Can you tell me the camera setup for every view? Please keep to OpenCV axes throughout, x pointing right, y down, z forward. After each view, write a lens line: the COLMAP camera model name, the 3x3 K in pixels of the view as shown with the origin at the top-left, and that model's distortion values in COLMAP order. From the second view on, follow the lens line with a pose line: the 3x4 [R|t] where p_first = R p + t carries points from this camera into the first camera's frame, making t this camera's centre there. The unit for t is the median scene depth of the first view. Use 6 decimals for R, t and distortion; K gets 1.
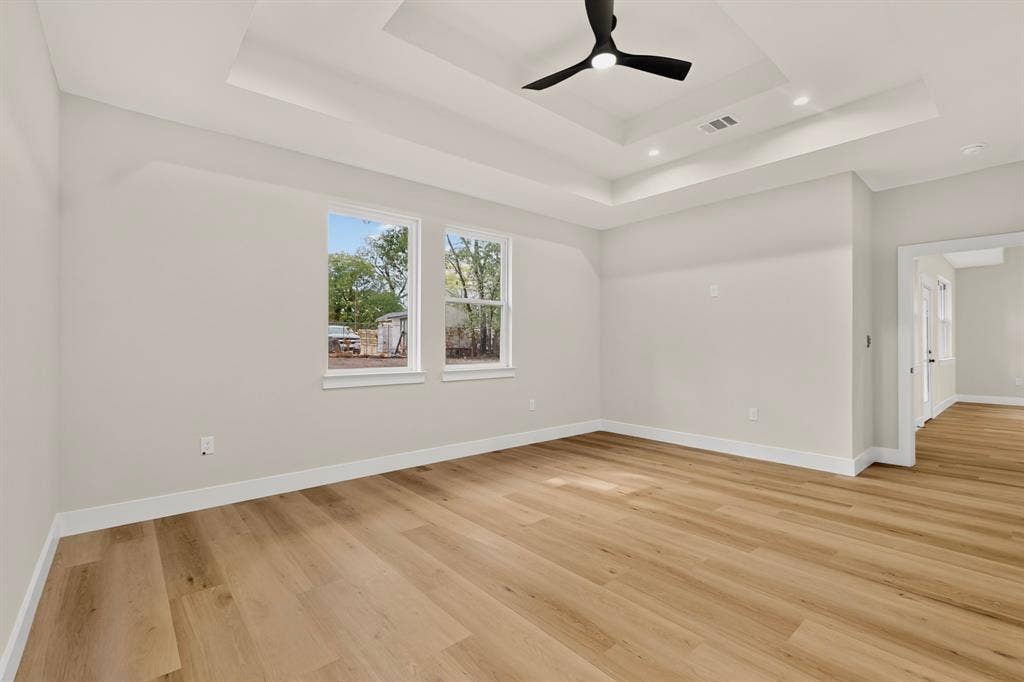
lens RADIAL K [[453.2, 0, 507.8], [0, 453.2, 341.2], [0, 0, 1]] dist [0.003514, -0.001751]
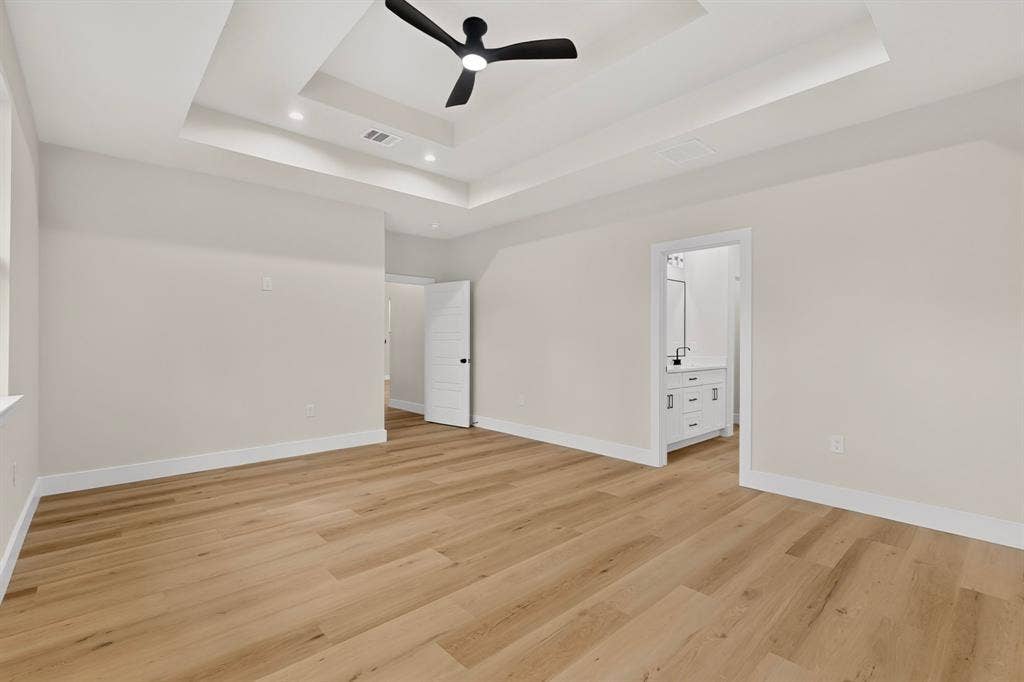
lens RADIAL K [[453.2, 0, 507.4], [0, 453.2, 341.9], [0, 0, 1]] dist [0.003514, -0.001751]
pose [[-0.018304, 0.000036, 0.999832, -0.725886], [-0.005240, 0.999986, -0.000132, 0.004240], [-0.999819, -0.005241, -0.018304, 0.851038]]
